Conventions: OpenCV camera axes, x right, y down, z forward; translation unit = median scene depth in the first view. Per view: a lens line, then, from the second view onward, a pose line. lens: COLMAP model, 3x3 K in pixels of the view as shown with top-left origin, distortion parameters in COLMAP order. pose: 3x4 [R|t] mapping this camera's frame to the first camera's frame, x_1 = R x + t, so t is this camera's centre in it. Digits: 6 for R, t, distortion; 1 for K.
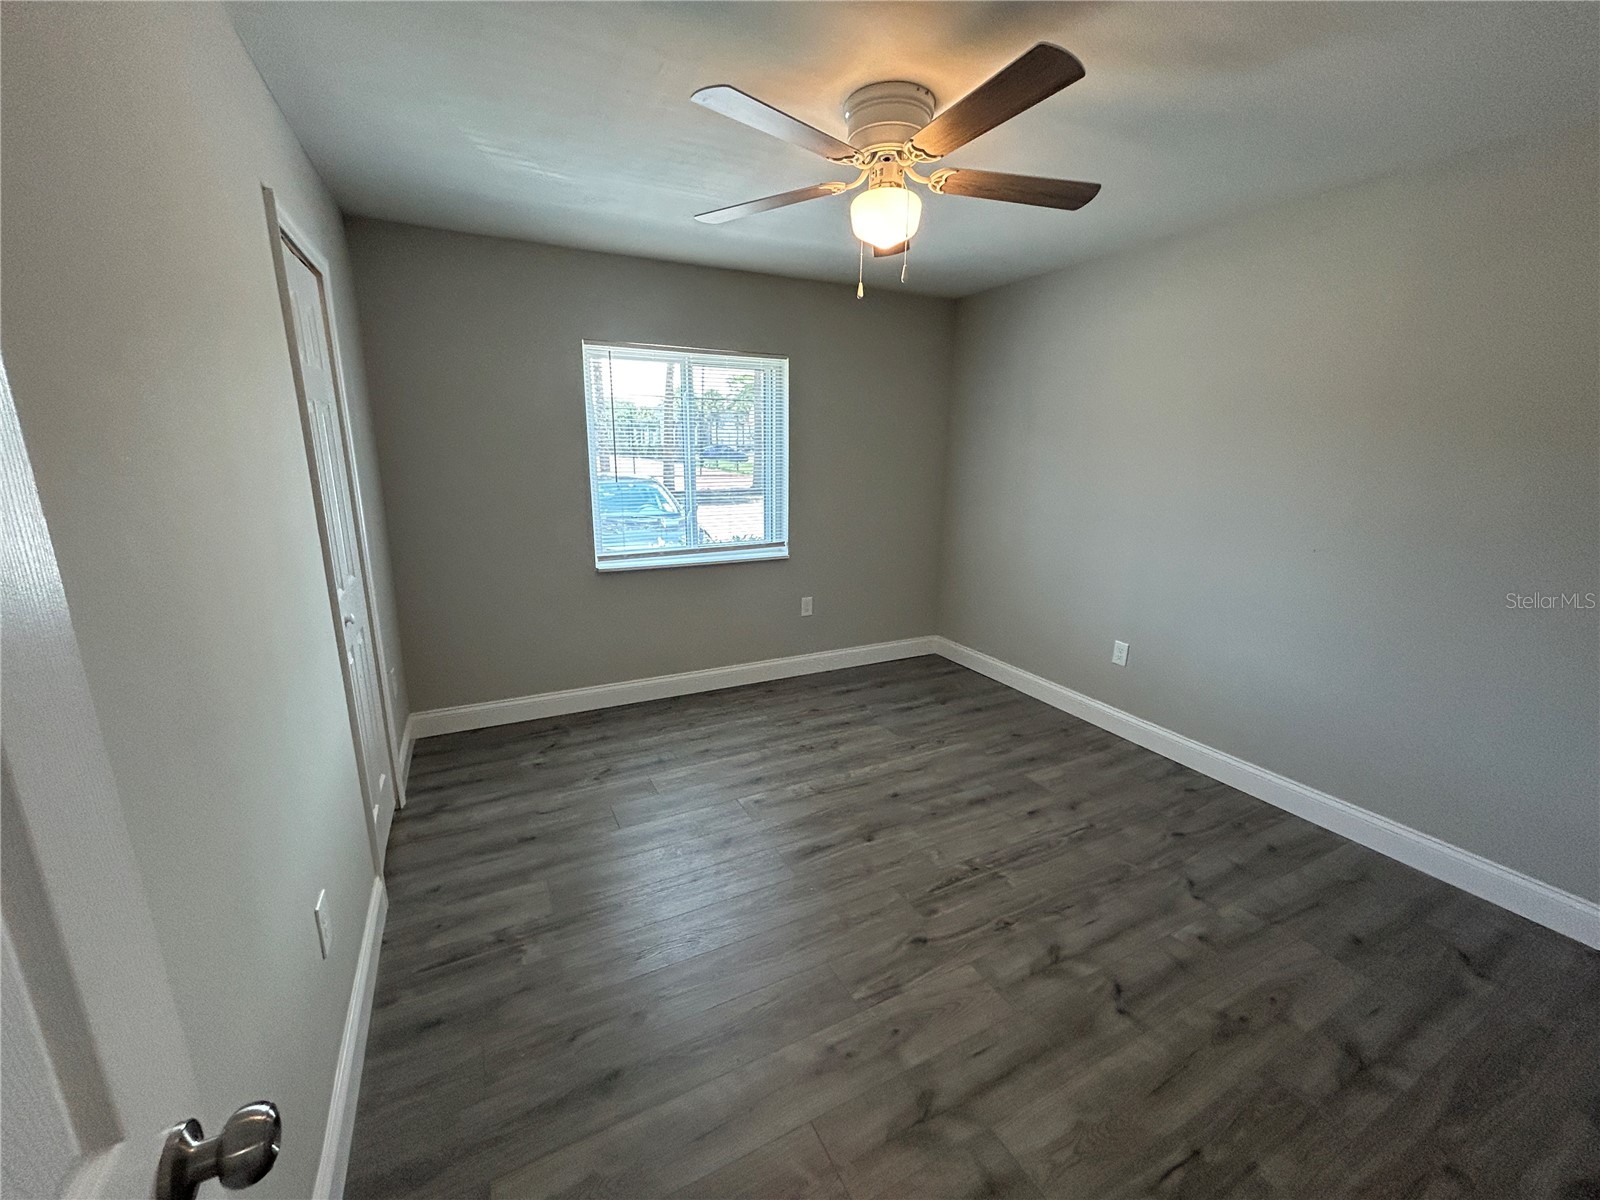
lens RADIAL K [[642.4, 0, 798.3], [0, 642.4, 601.0], [0, 0, 1]] dist [-0.000372, 0.000152]
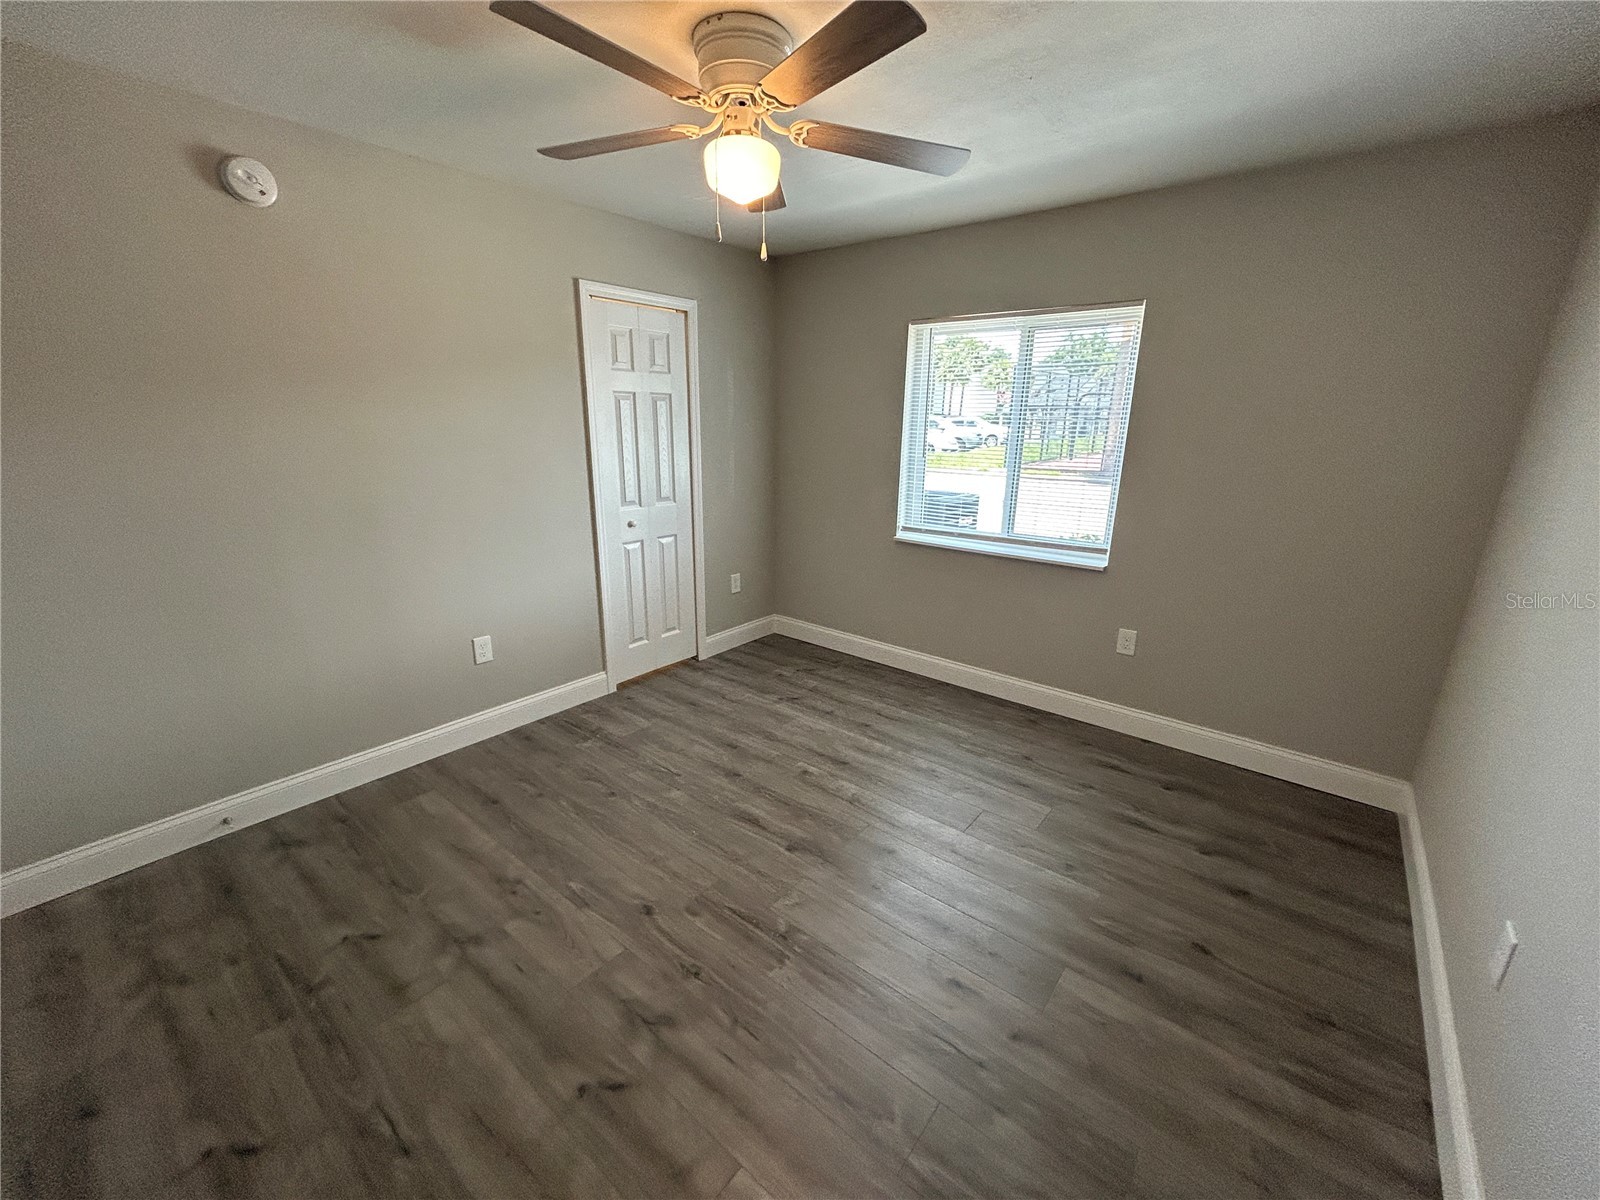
lens RADIAL K [[642.4, 0, 798.3], [0, 642.4, 601.0], [0, 0, 1]] dist [-0.000372, 0.000152]
pose [[0.398413, 0.249670, -0.882571, 0.902927], [-0.219843, 0.960184, 0.172384, -0.145861], [0.890470, 0.125347, 0.437438, 0.597317]]
